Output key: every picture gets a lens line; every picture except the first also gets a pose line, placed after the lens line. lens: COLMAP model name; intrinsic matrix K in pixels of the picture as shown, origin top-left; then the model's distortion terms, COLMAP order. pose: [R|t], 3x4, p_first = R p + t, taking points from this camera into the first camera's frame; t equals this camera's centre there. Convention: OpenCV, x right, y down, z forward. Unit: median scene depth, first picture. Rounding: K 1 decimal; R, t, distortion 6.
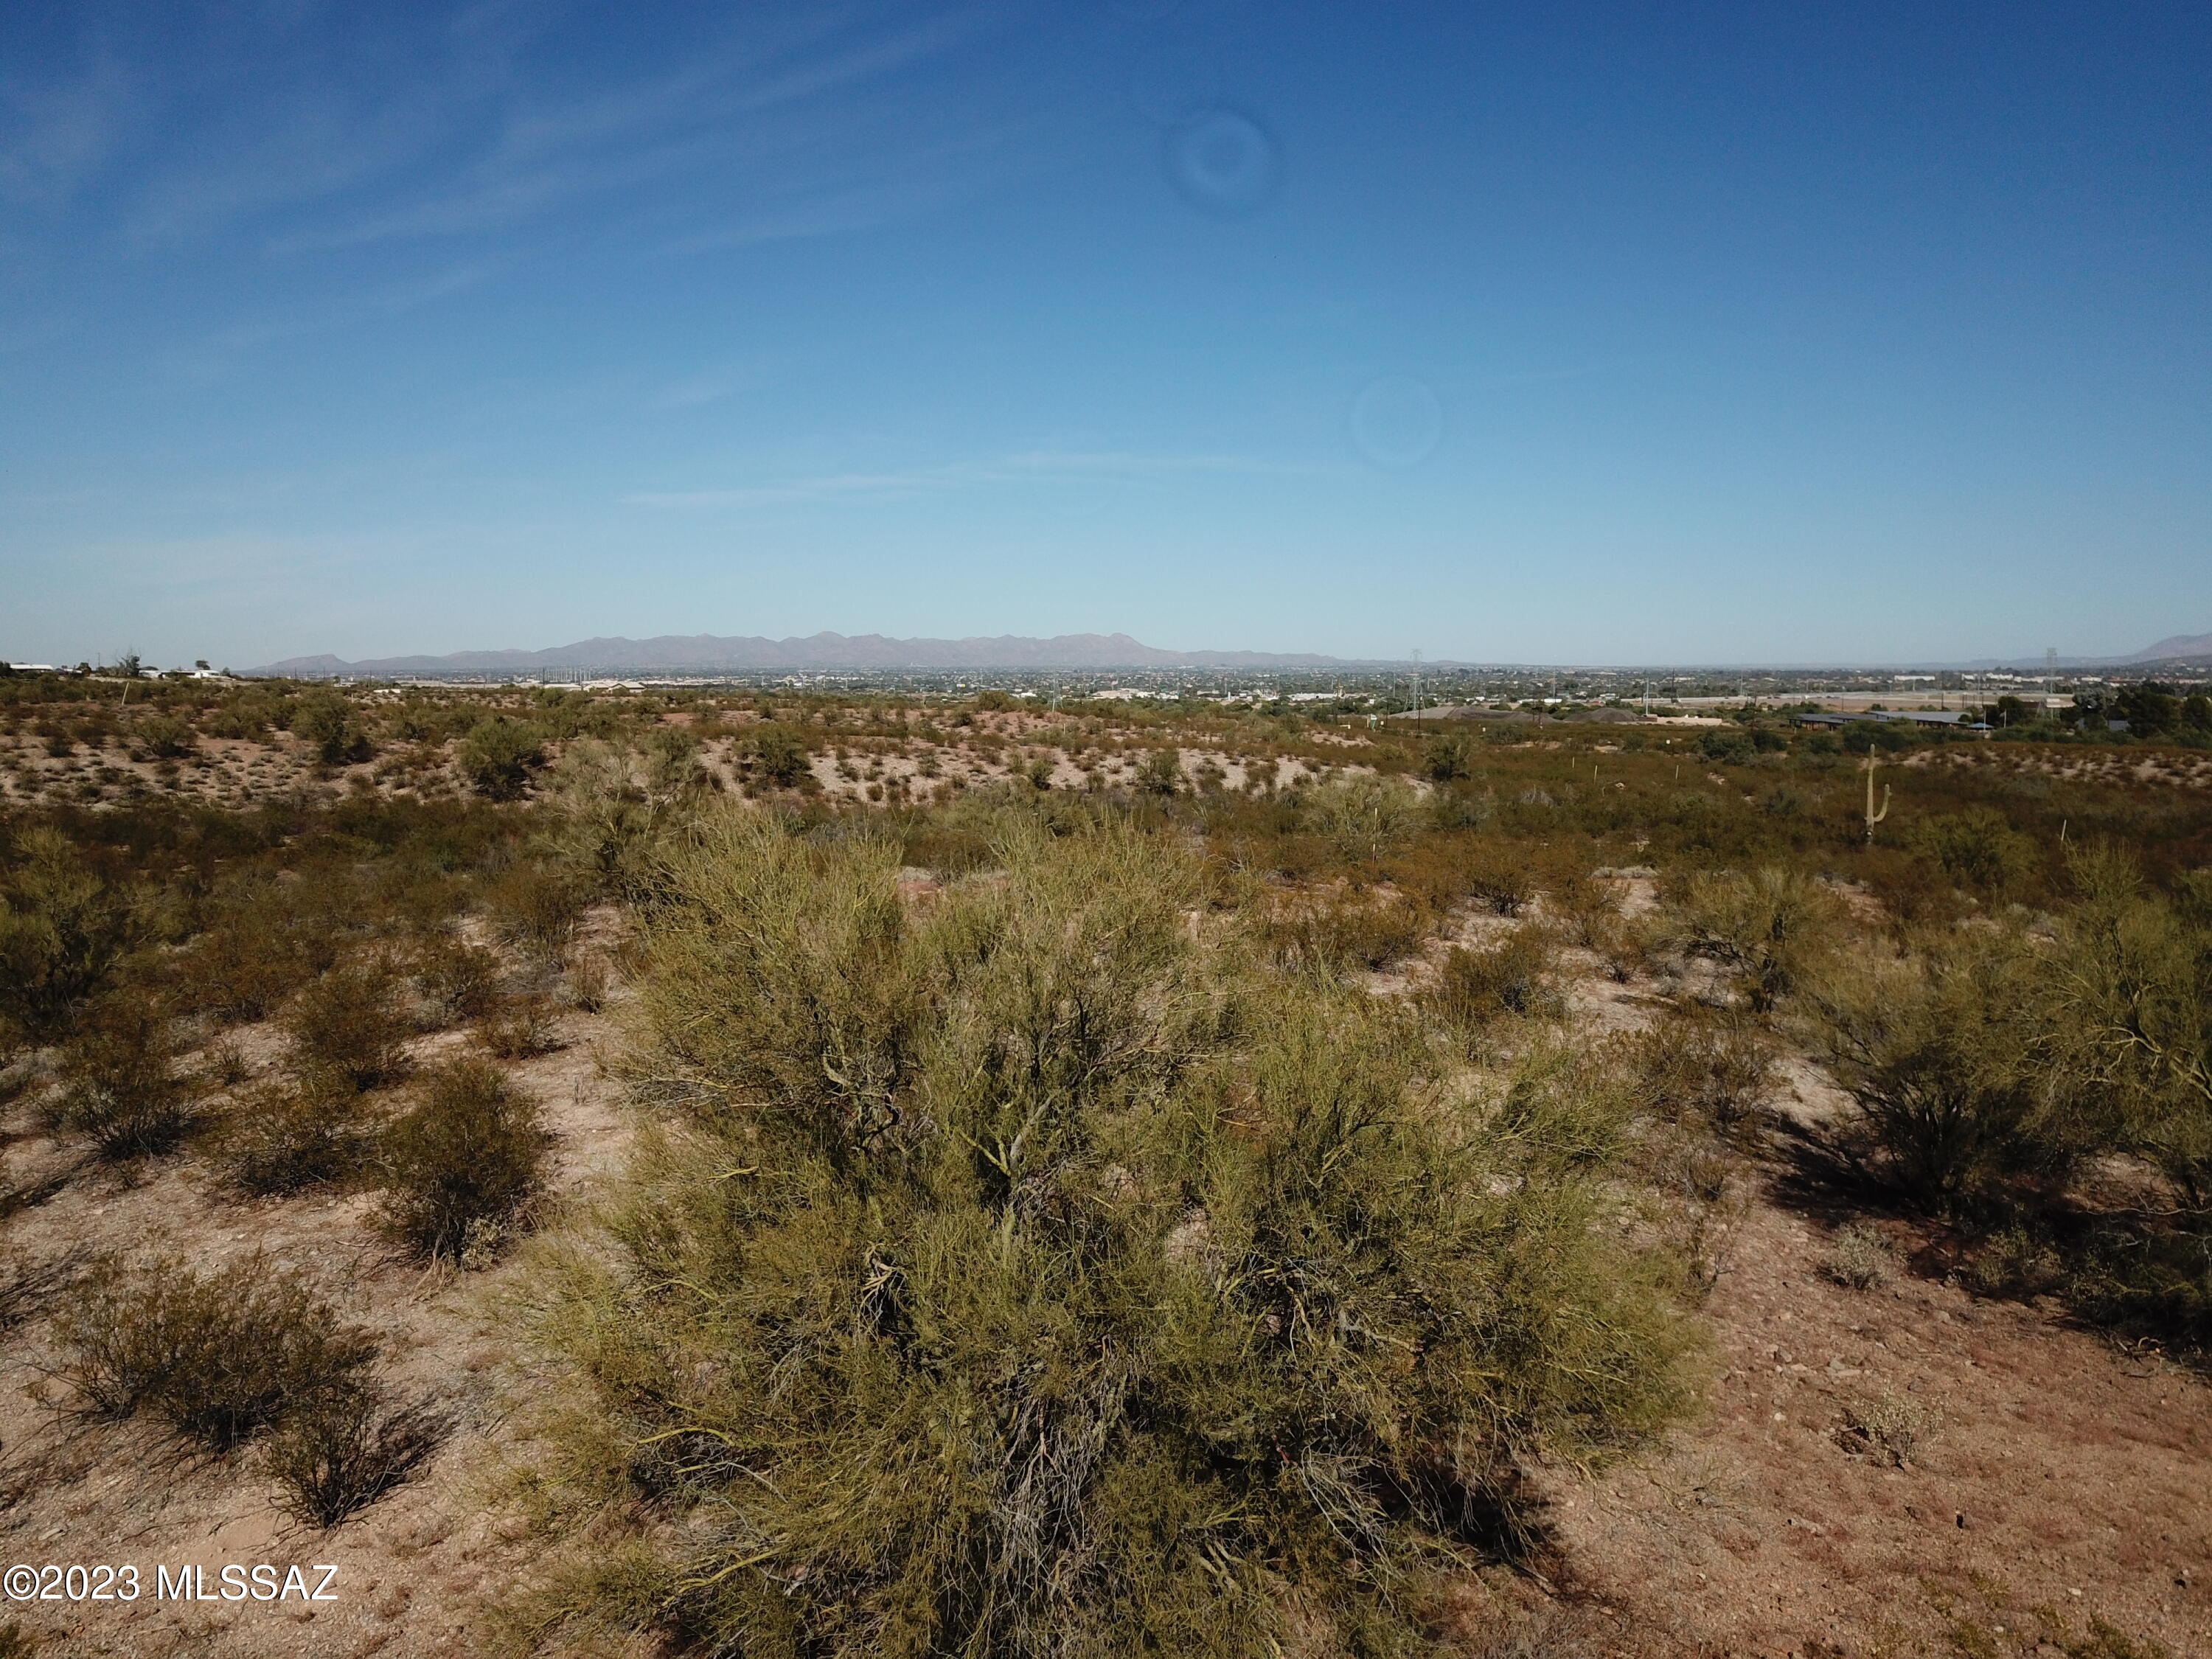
lens RADIAL K [[1692.1, 0, 1089.1], [0, 1692.1, 833.8], [0, 0, 1]] dist [-0.002915, 0.010098]
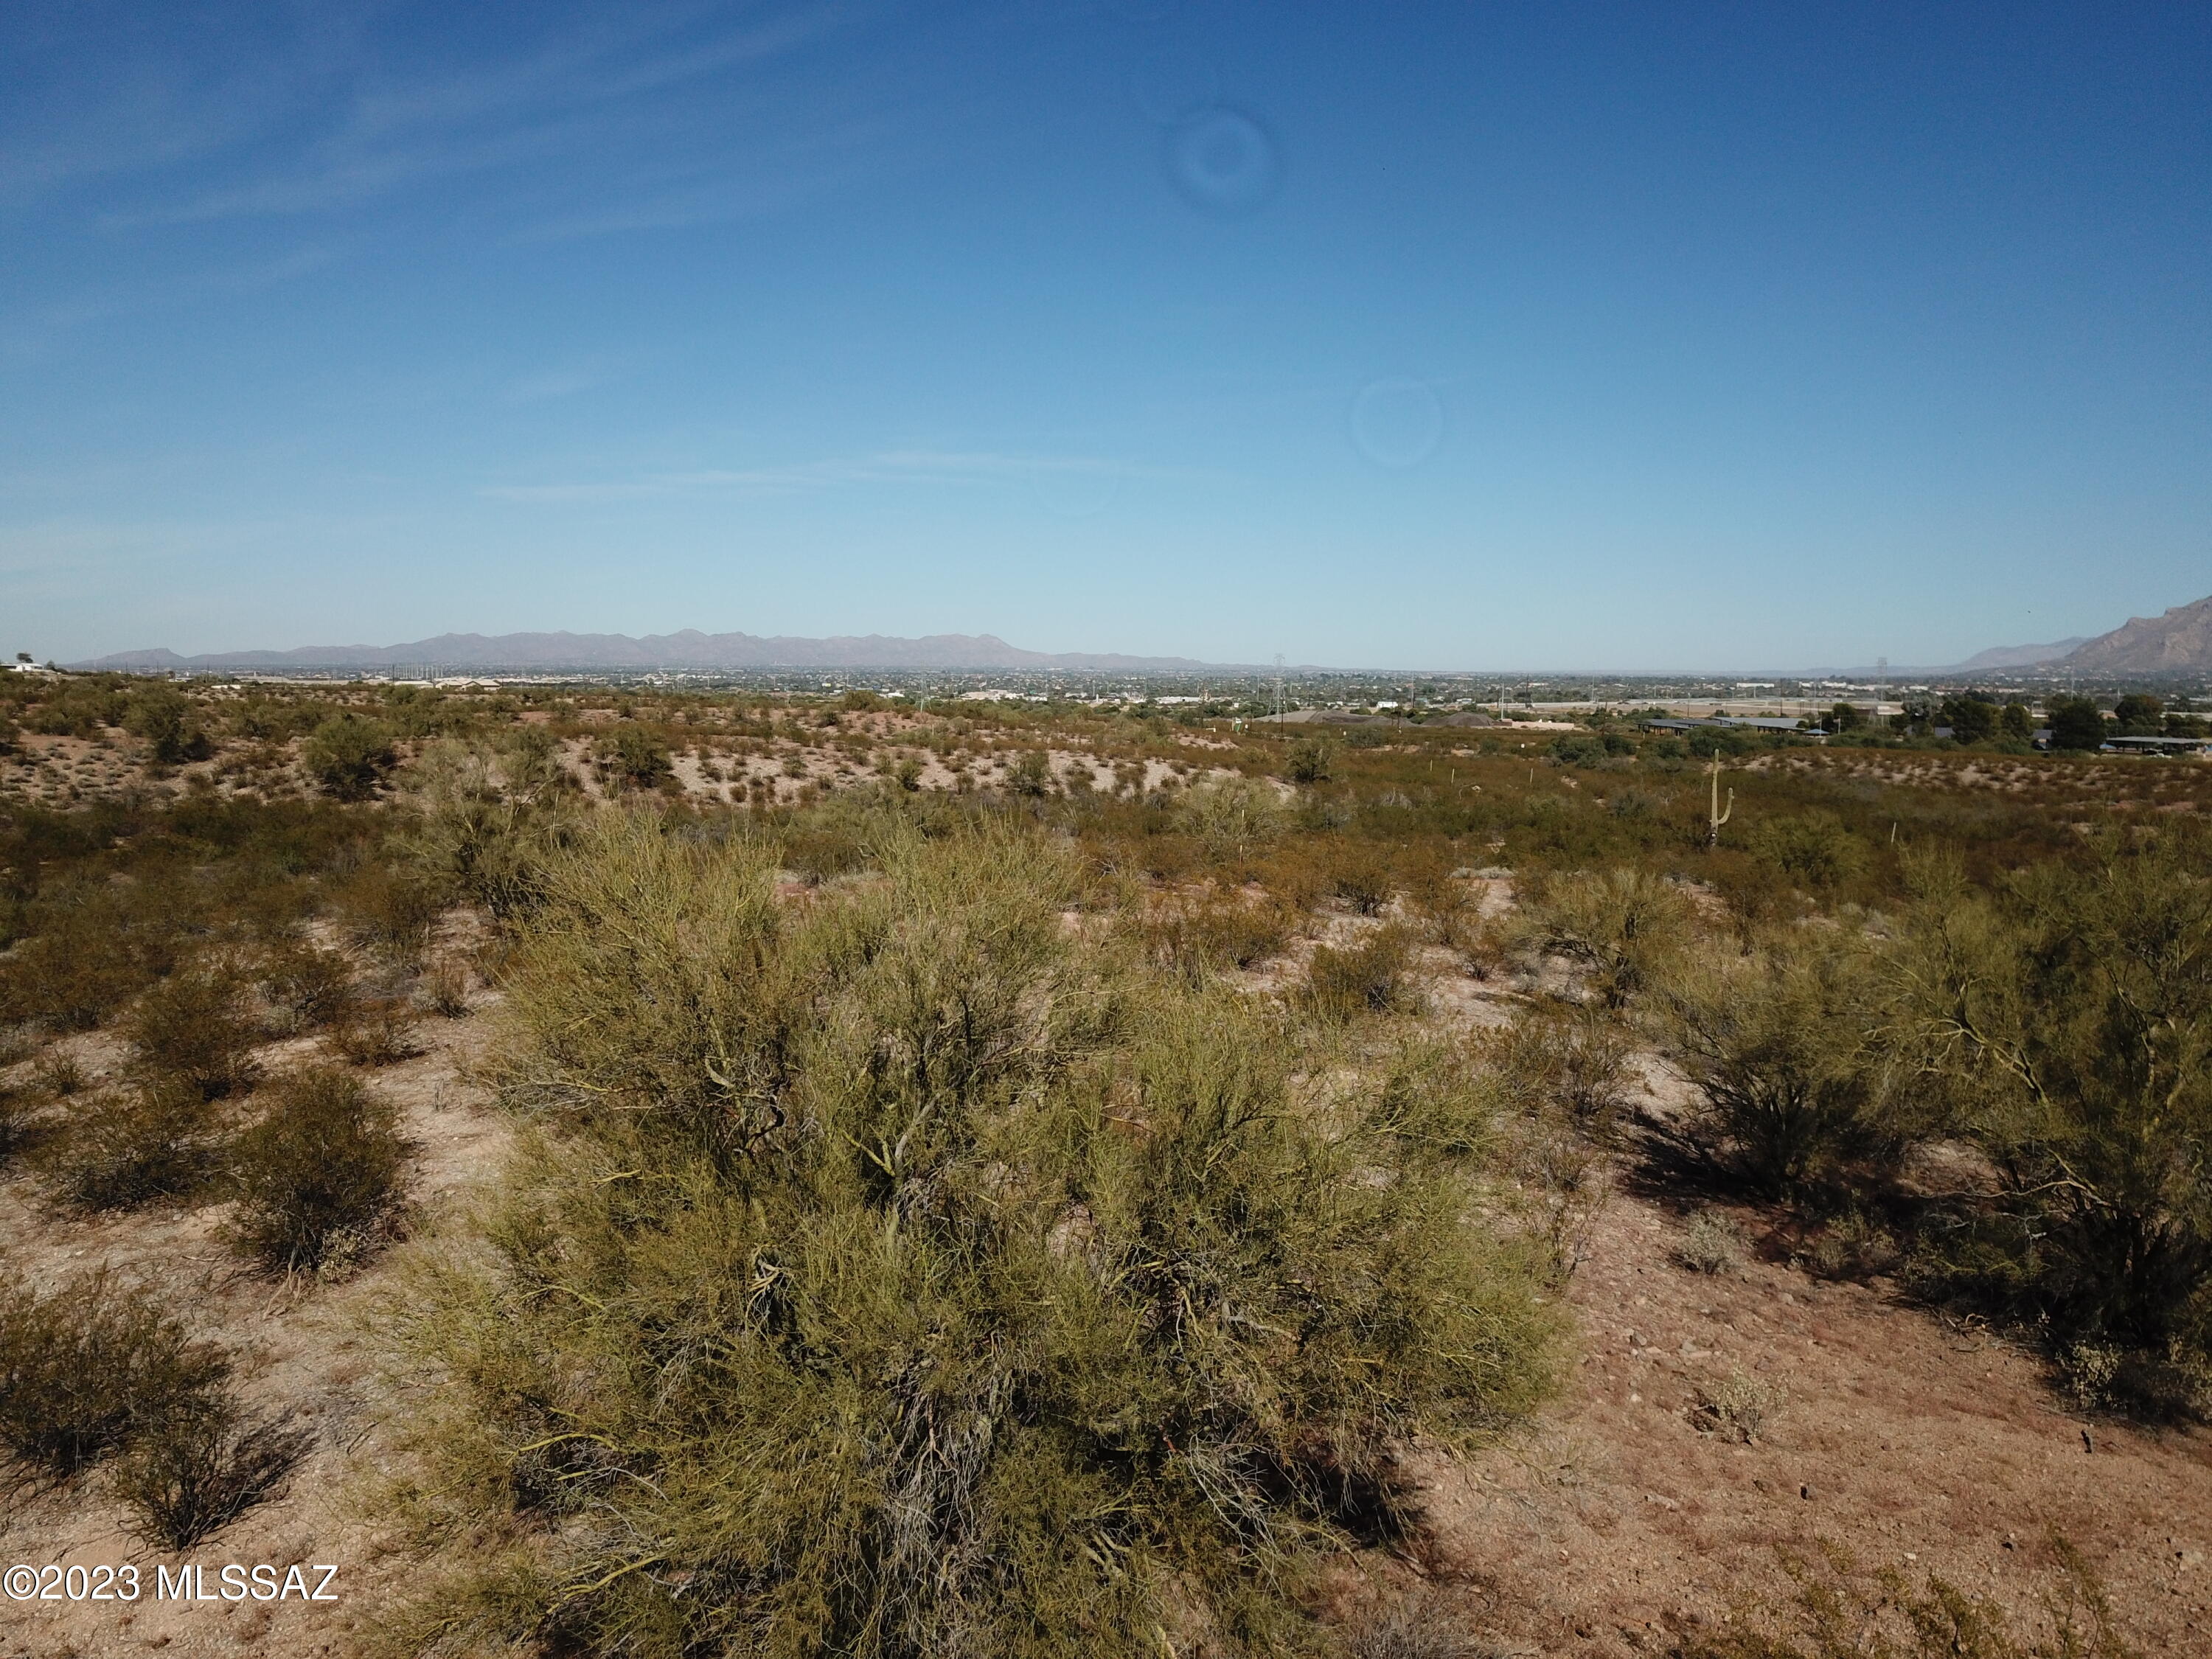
lens RADIAL K [[1692.1, 0, 1089.1], [0, 1692.1, 833.8], [0, 0, 1]] dist [-0.002915, 0.010098]
pose [[0.996901, 0.000733, 0.078663, -0.002992], [-0.000665, 0.999999, -0.000900, 0.000056], [-0.078664, 0.000845, 0.996901, -0.002820]]
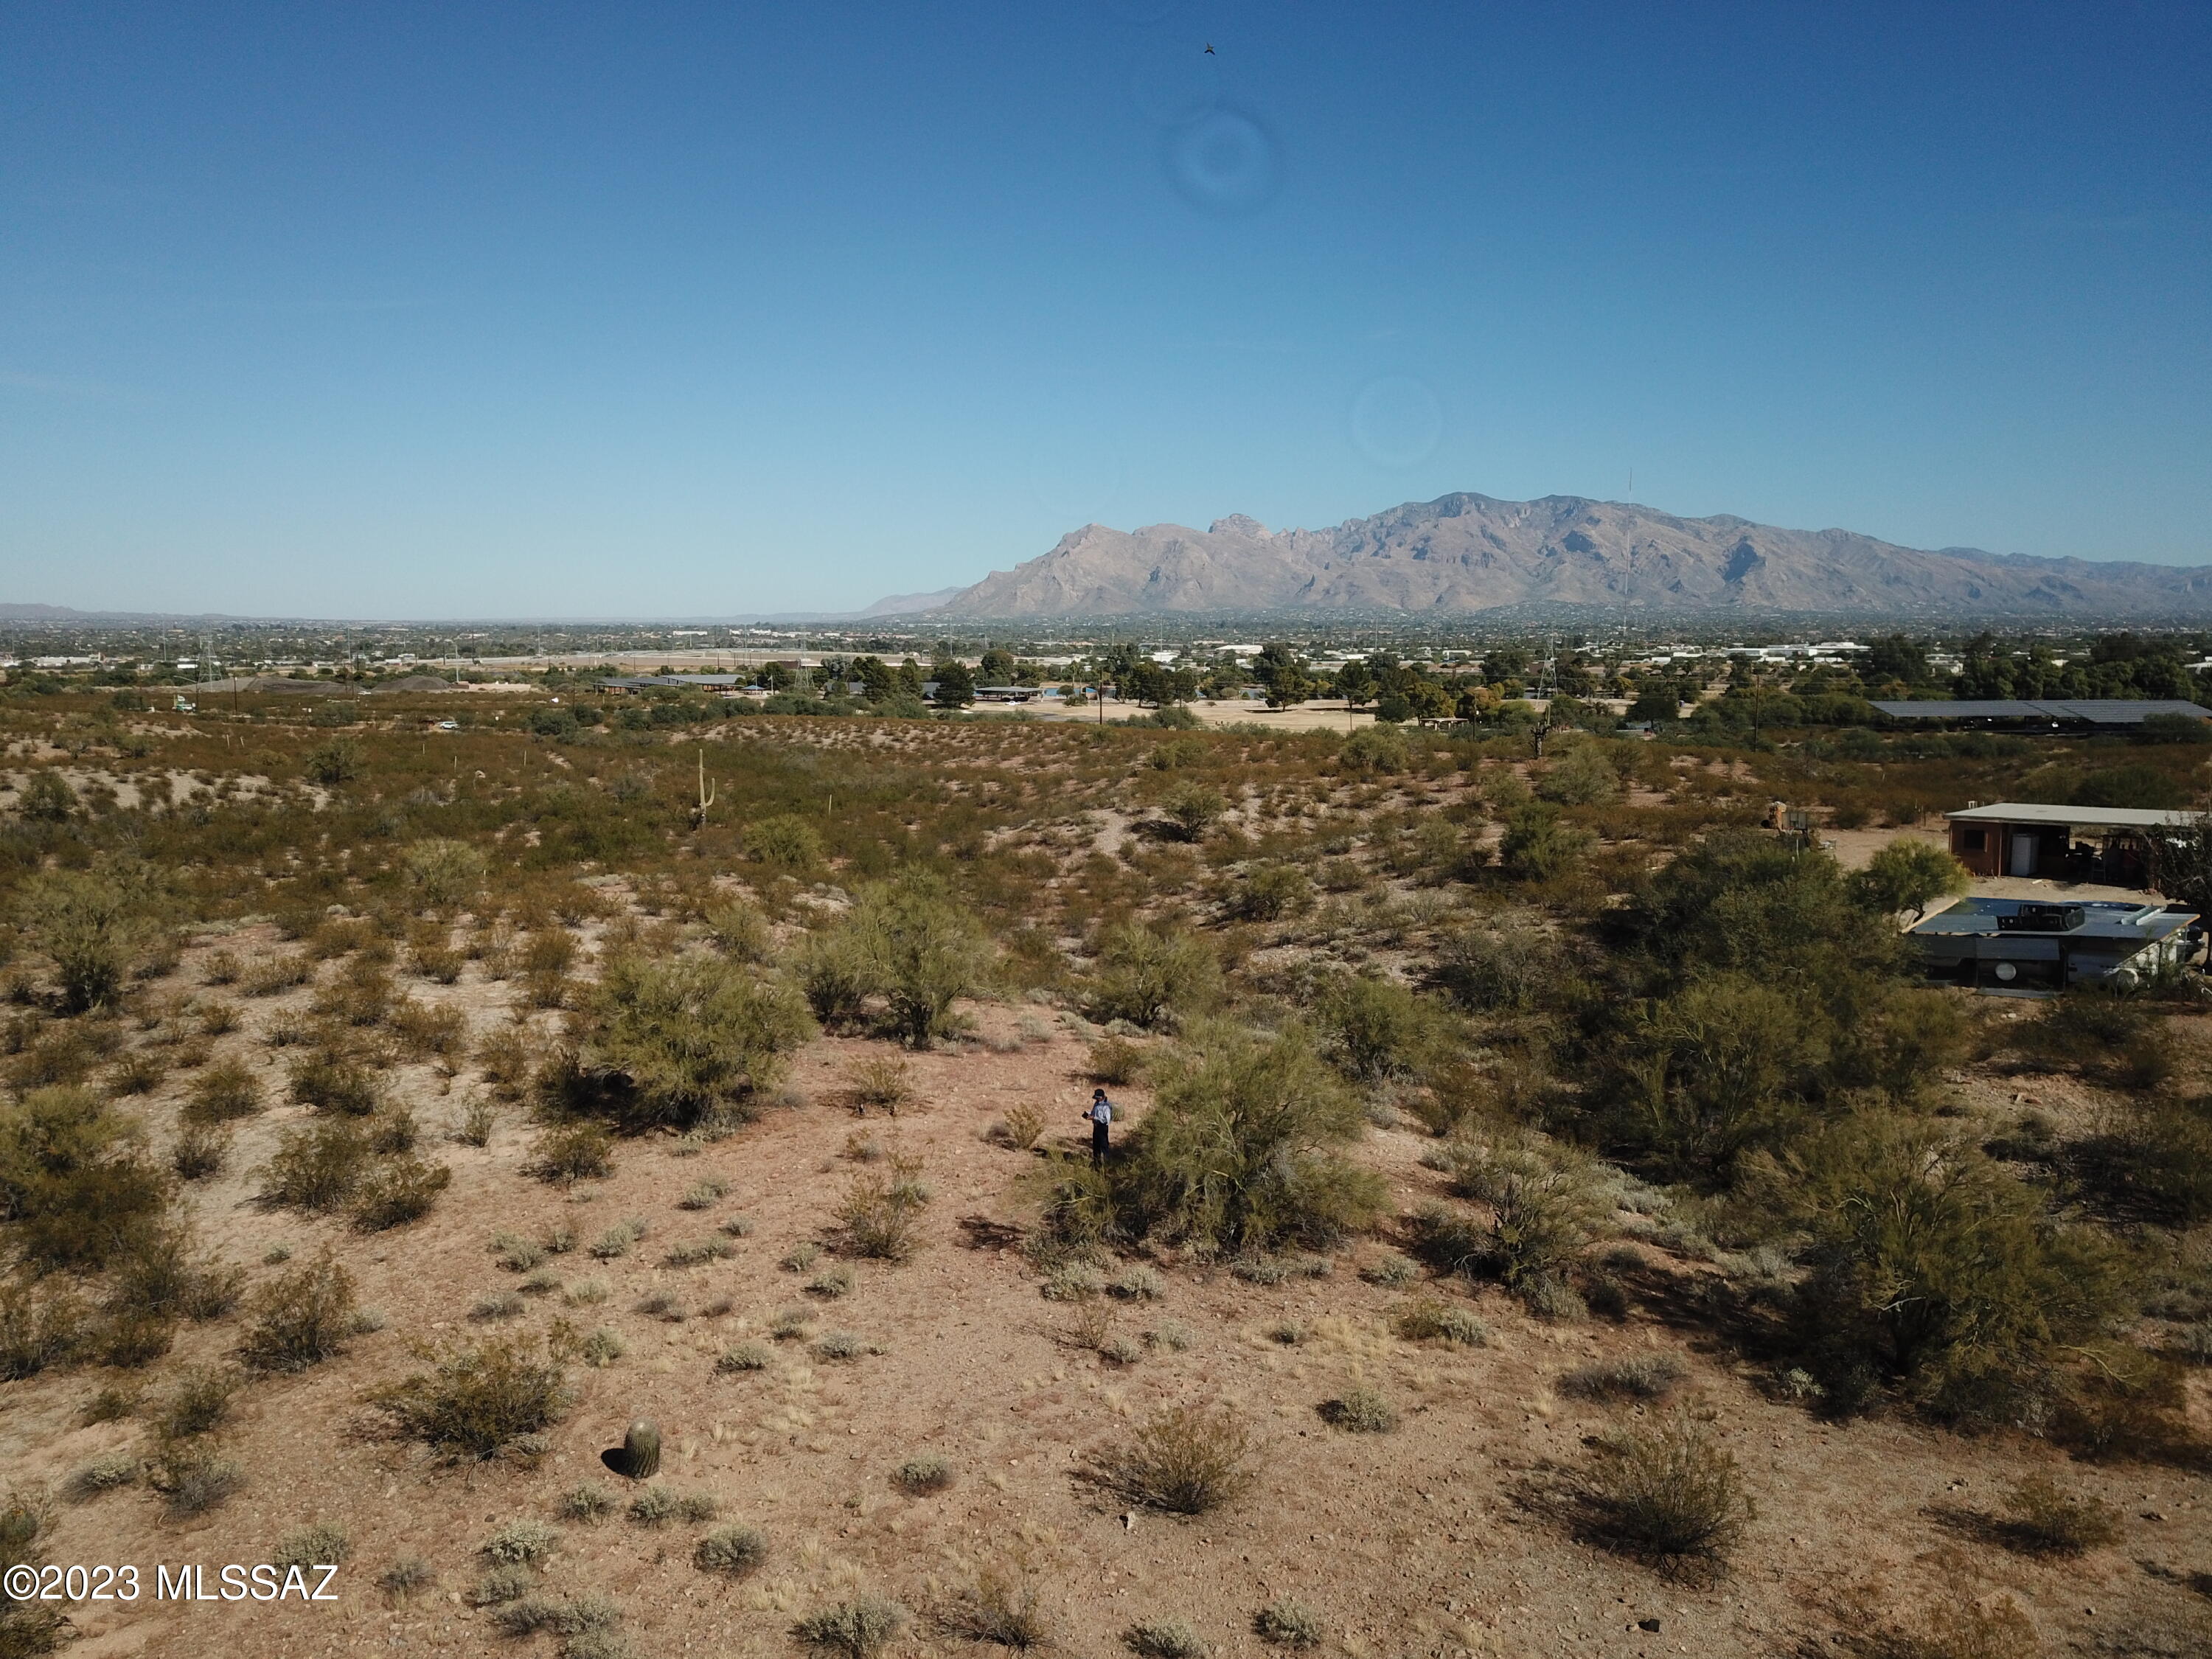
lens RADIAL K [[1663.9, 0, 1088.5], [0, 1663.9, 900.7], [0, 0, 1]] dist [0.019903, -0.010160]
pose [[0.775230, -0.102788, 0.623260, -0.562222], [0.060973, 0.994241, 0.088131, -0.132228], [-0.628729, -0.030320, 0.777033, -0.932967]]
